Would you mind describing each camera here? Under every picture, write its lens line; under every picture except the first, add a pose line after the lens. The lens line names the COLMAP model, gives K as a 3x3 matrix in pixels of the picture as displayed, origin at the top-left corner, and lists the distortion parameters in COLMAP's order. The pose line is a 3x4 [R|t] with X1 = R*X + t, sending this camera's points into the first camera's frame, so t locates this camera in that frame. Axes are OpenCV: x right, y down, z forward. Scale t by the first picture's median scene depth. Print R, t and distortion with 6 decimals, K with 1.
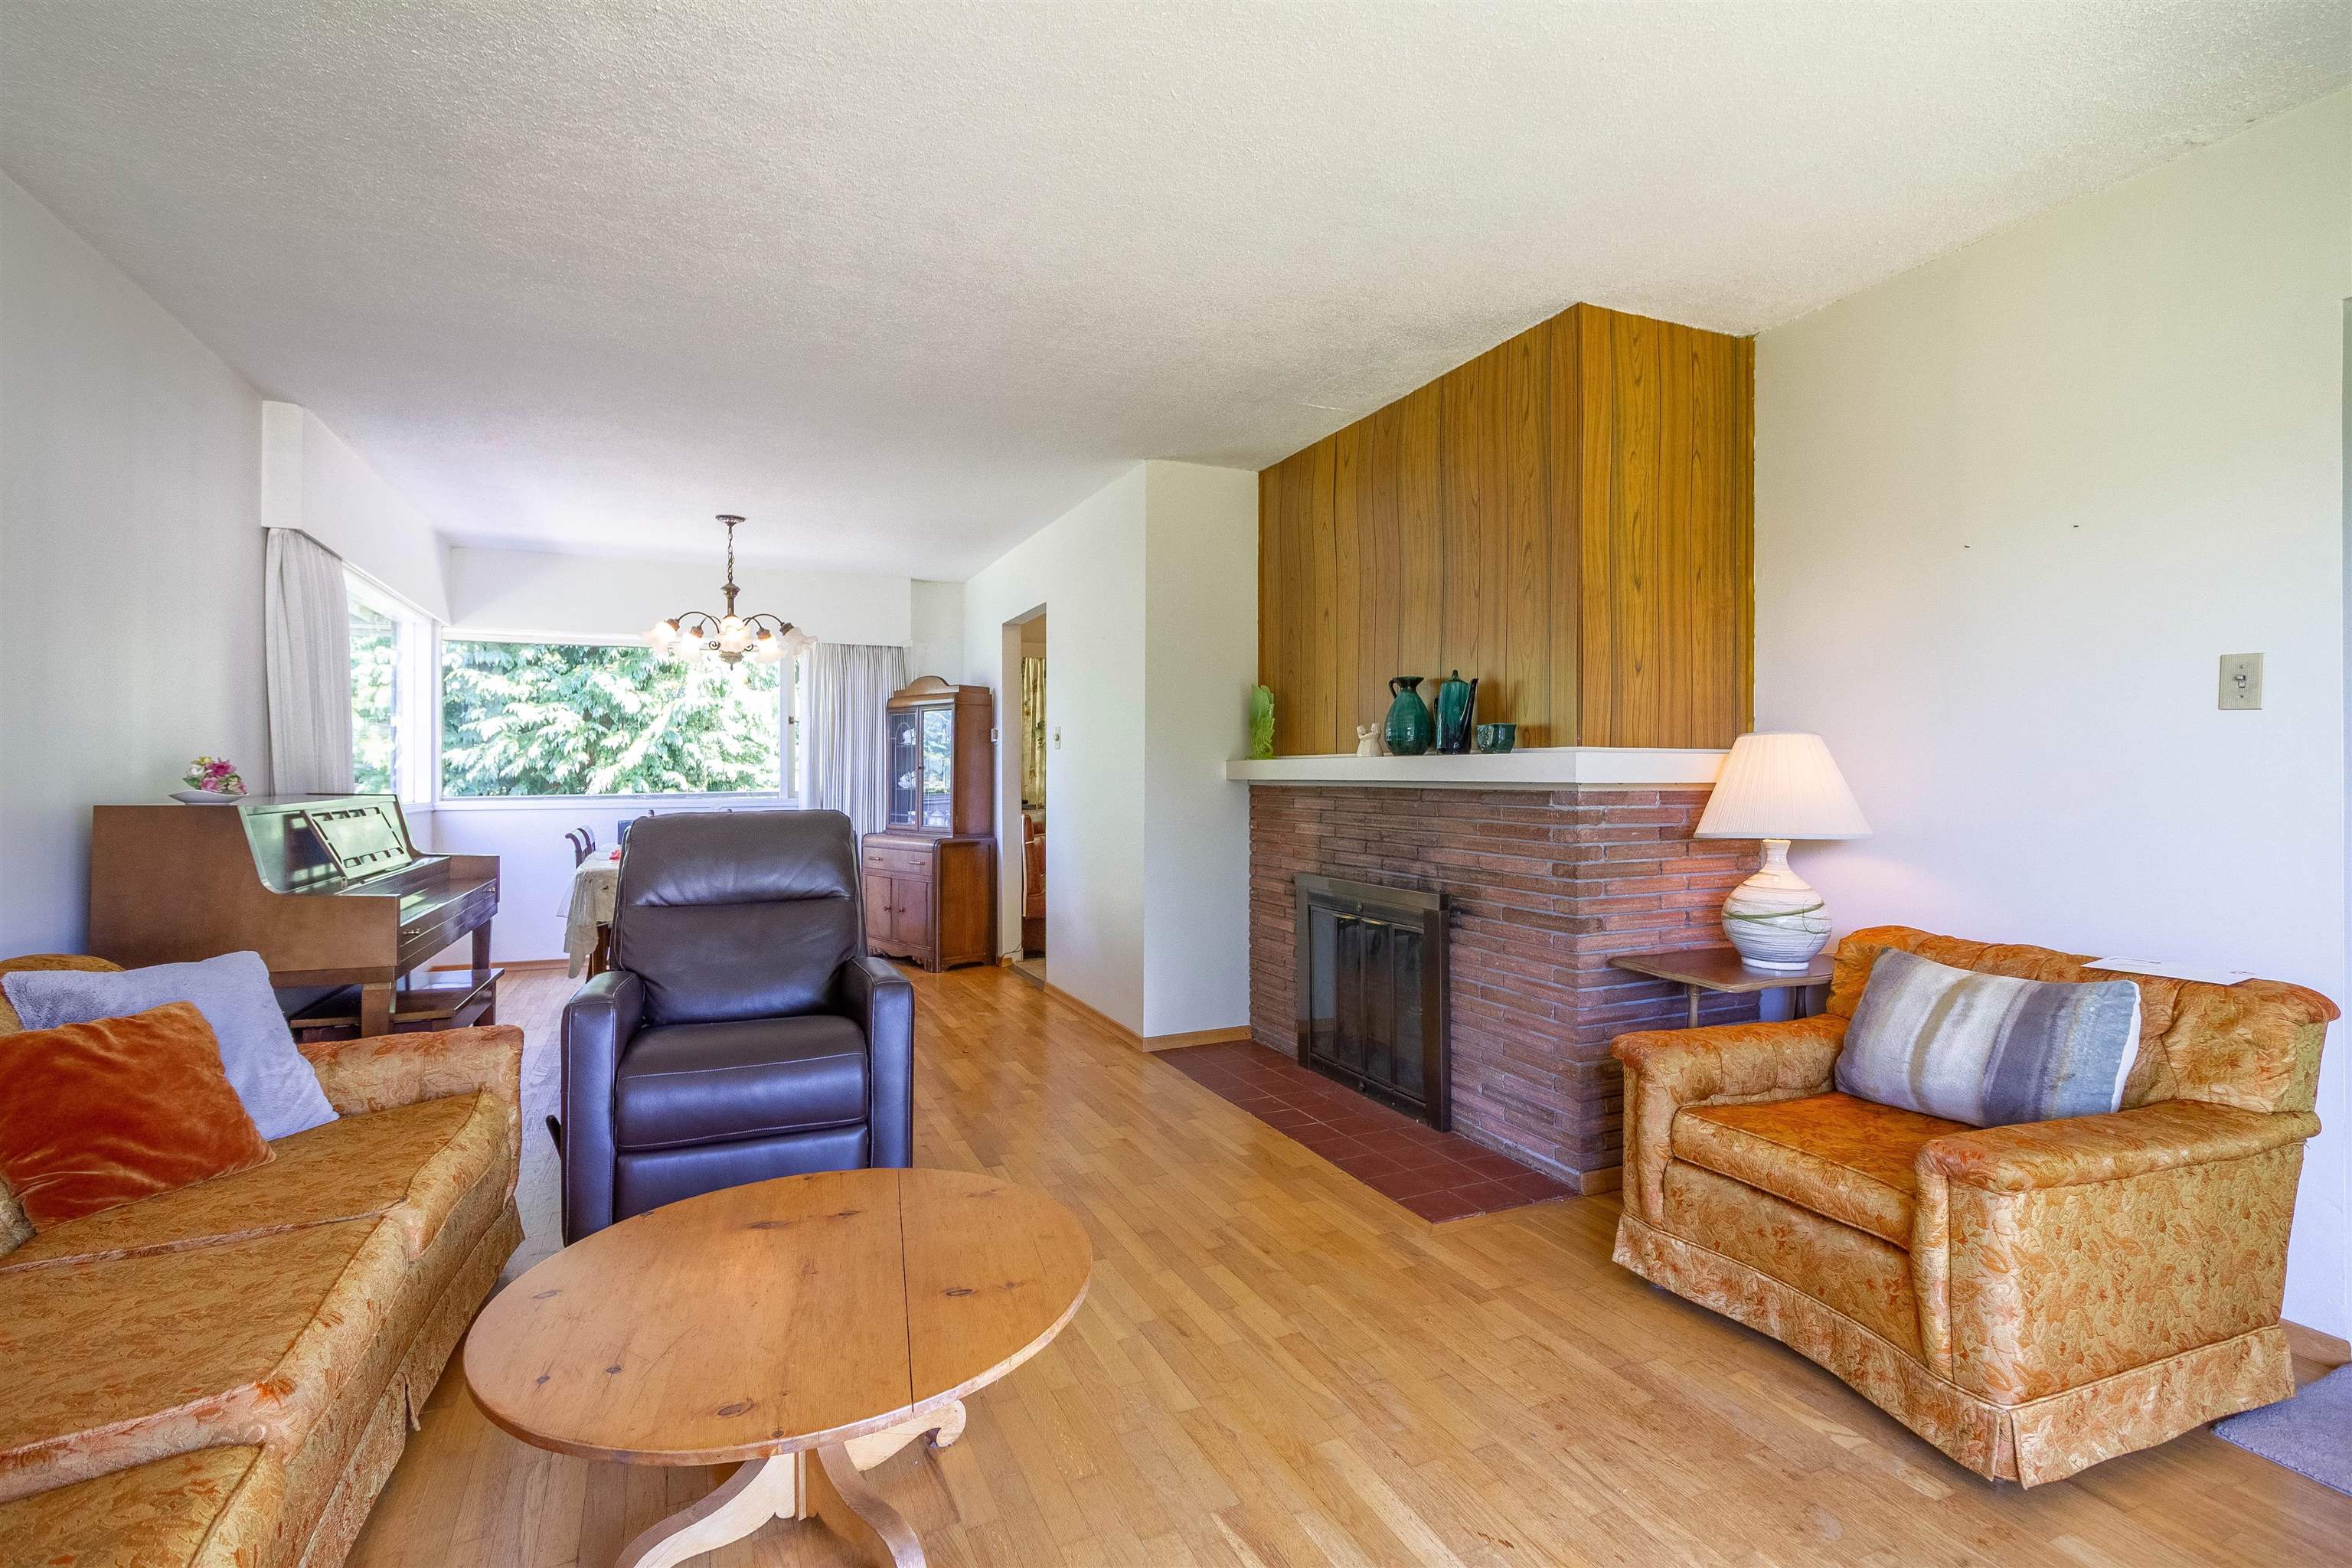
lens RADIAL K [[1176.0, 0, 1172.9], [0, 1176.0, 760.4], [0, 0, 1]] dist [-0.000388, -0.000075]
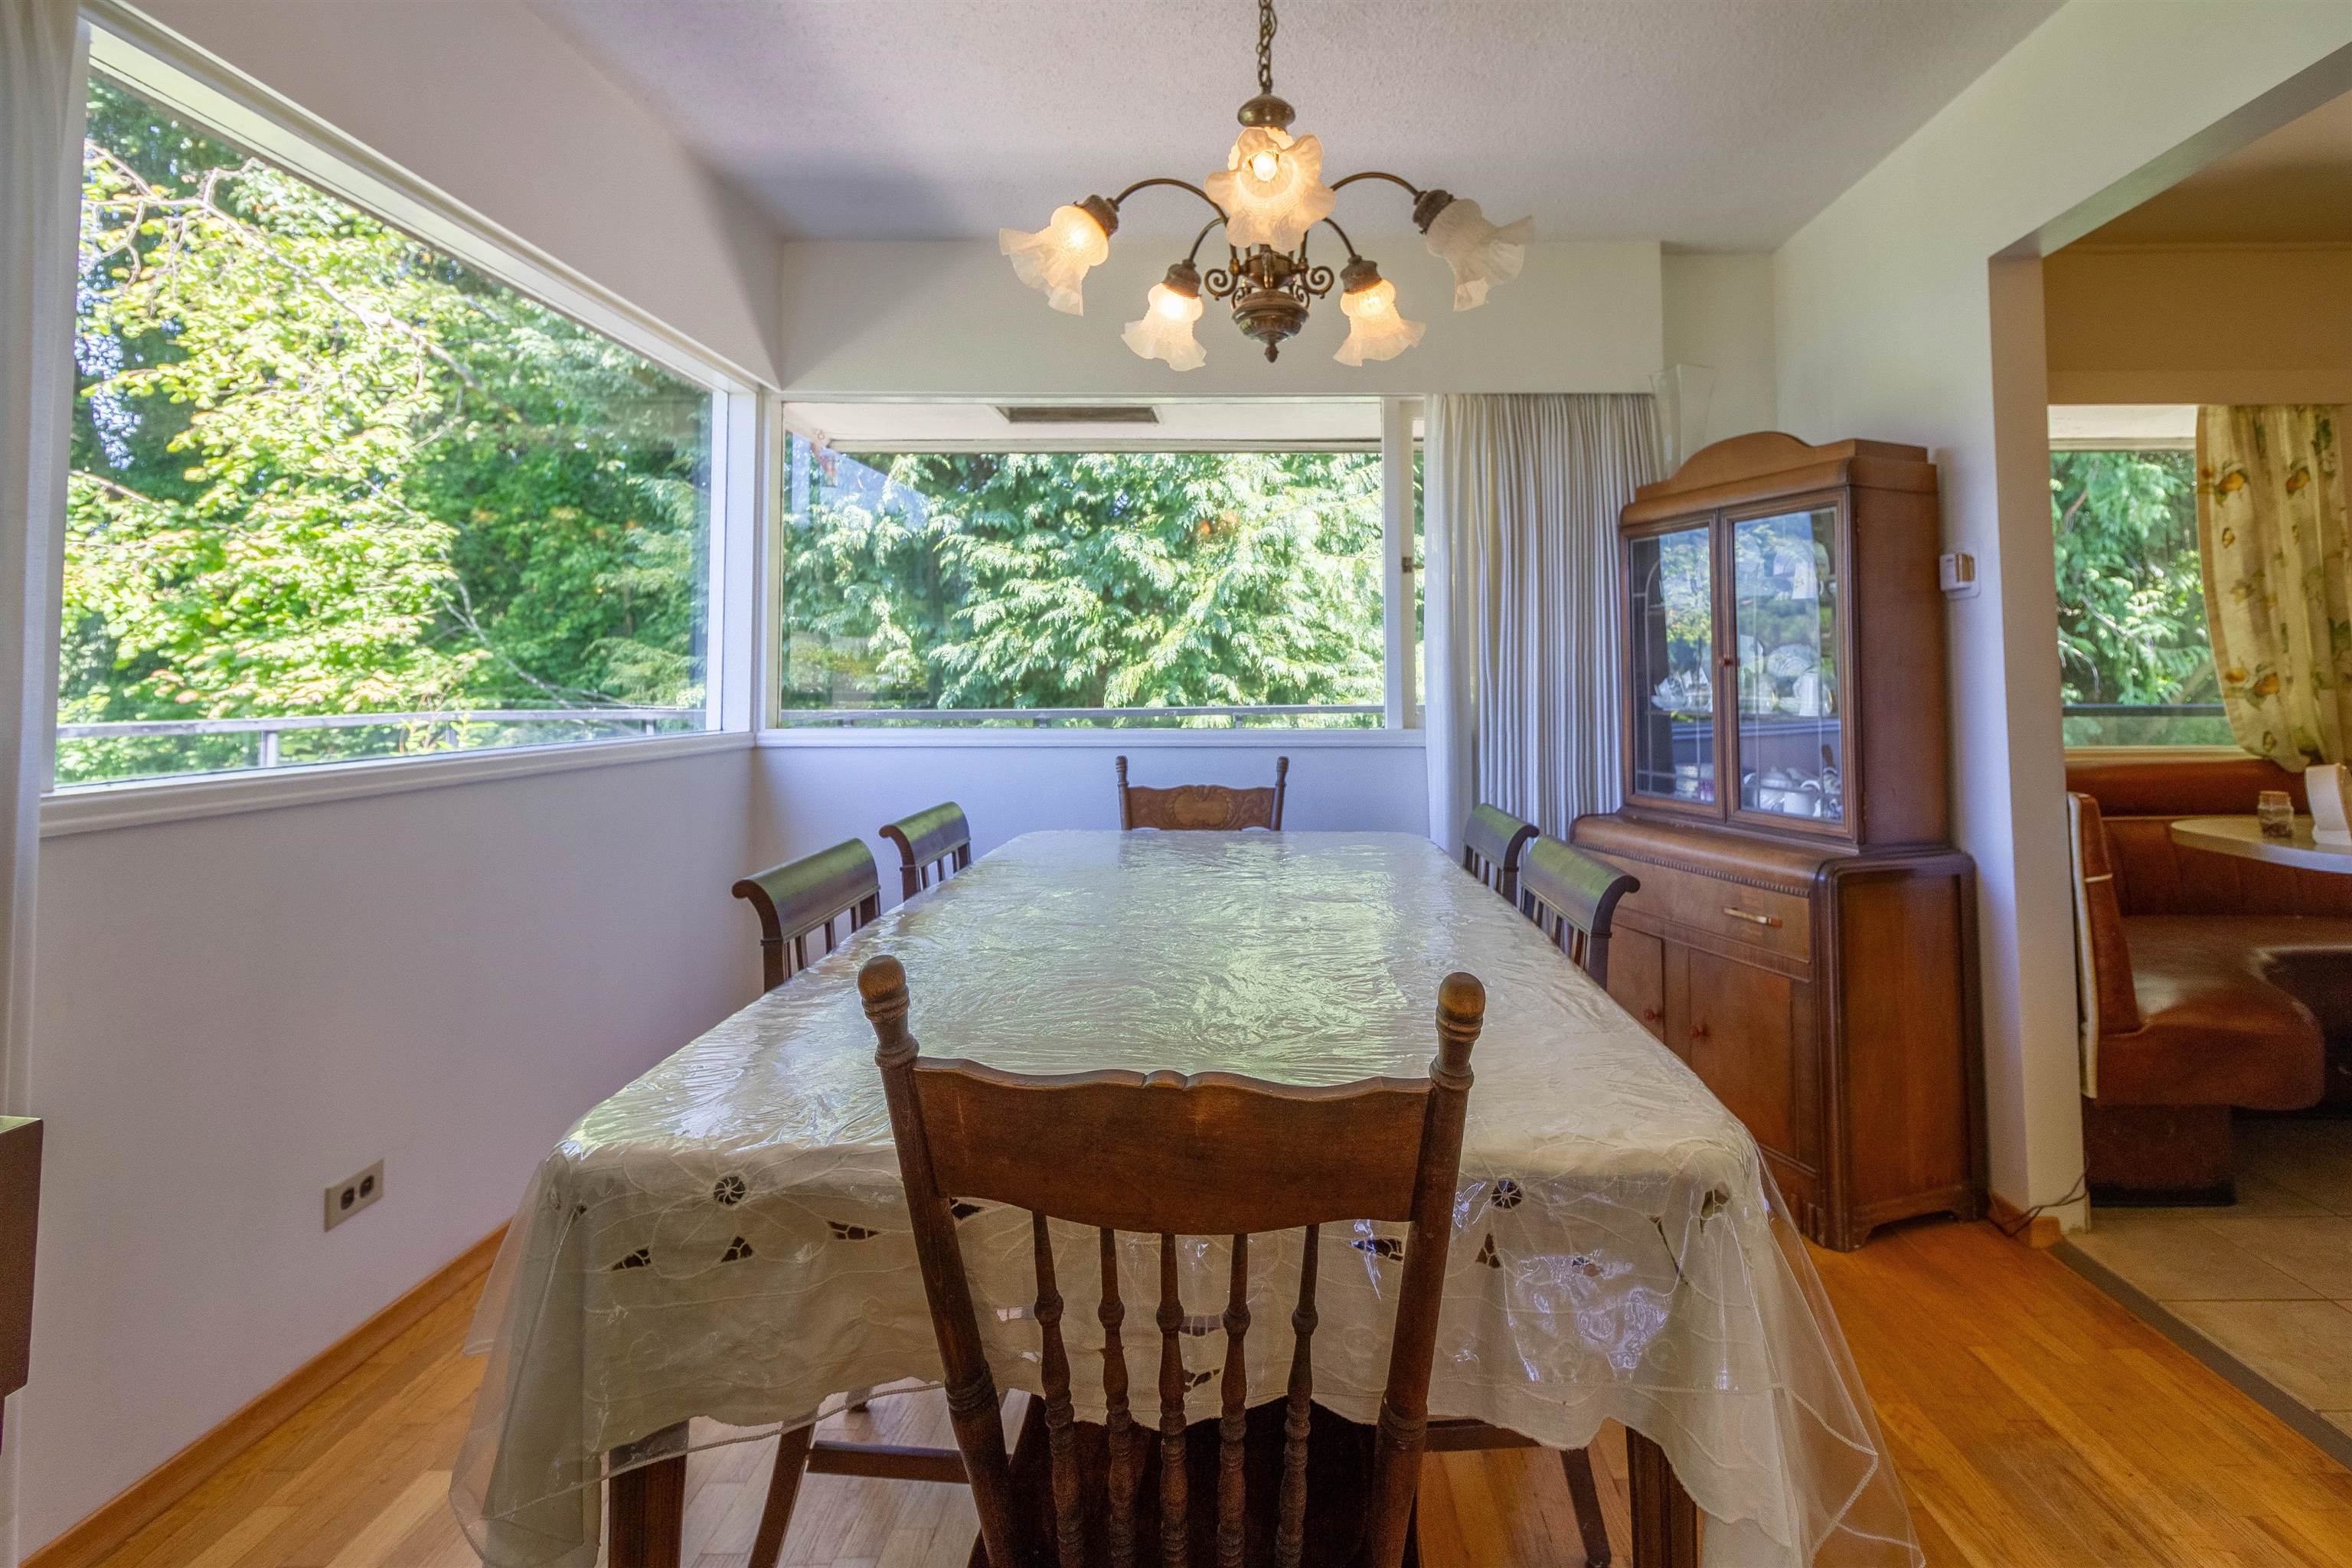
lens RADIAL K [[1115.3, 0, 1287.3], [0, 1115.3, 626.3], [0, 0, 1]] dist [0.003354, 0.000370]
pose [[0.928771, -0.017221, -0.370254, -0.153170], [0.004466, 0.999368, -0.035278, 0.005015], [0.370627, 0.031112, 0.928261, 0.425996]]
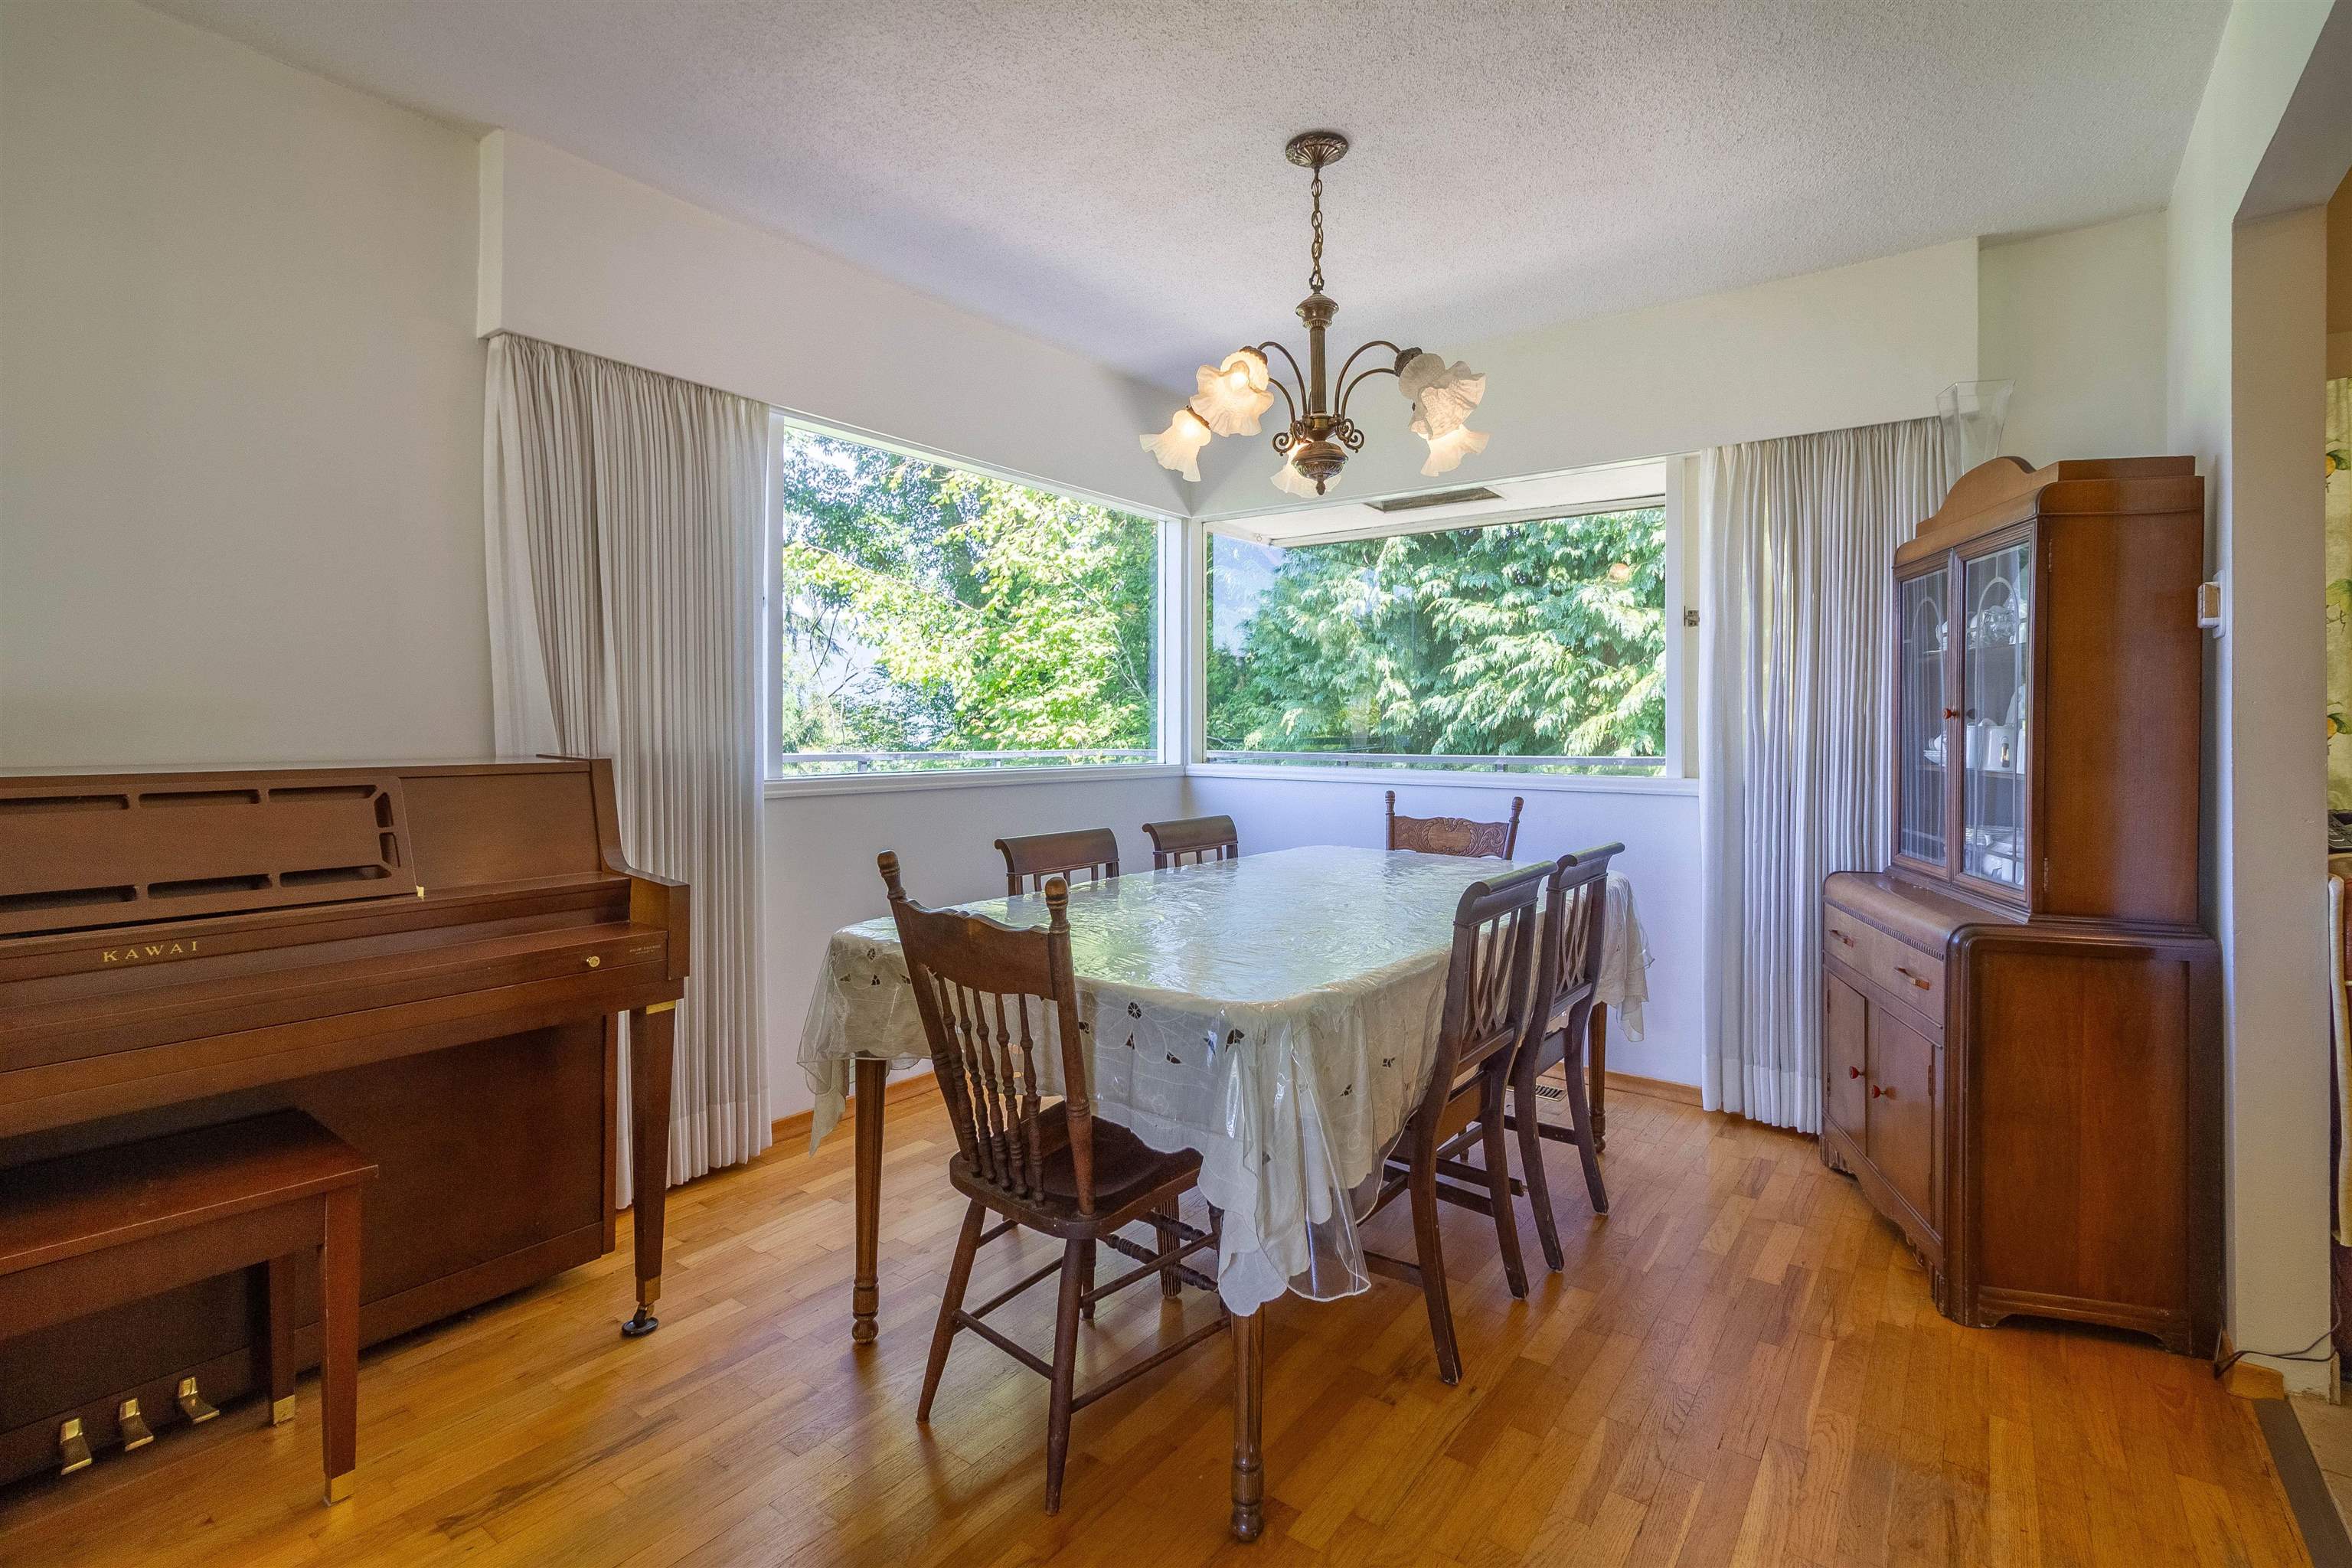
lens RADIAL K [[1122.2, 0, 1178.9], [0, 1122.2, 727.1], [0, 0, 1]] dist [0.002262, 0.000585]
pose [[0.506110, 0.003946, -0.862460, -0.023513], [0.007227, 0.999935, 0.008816, 0.004123], [0.862439, -0.010695, 0.506048, 0.439163]]
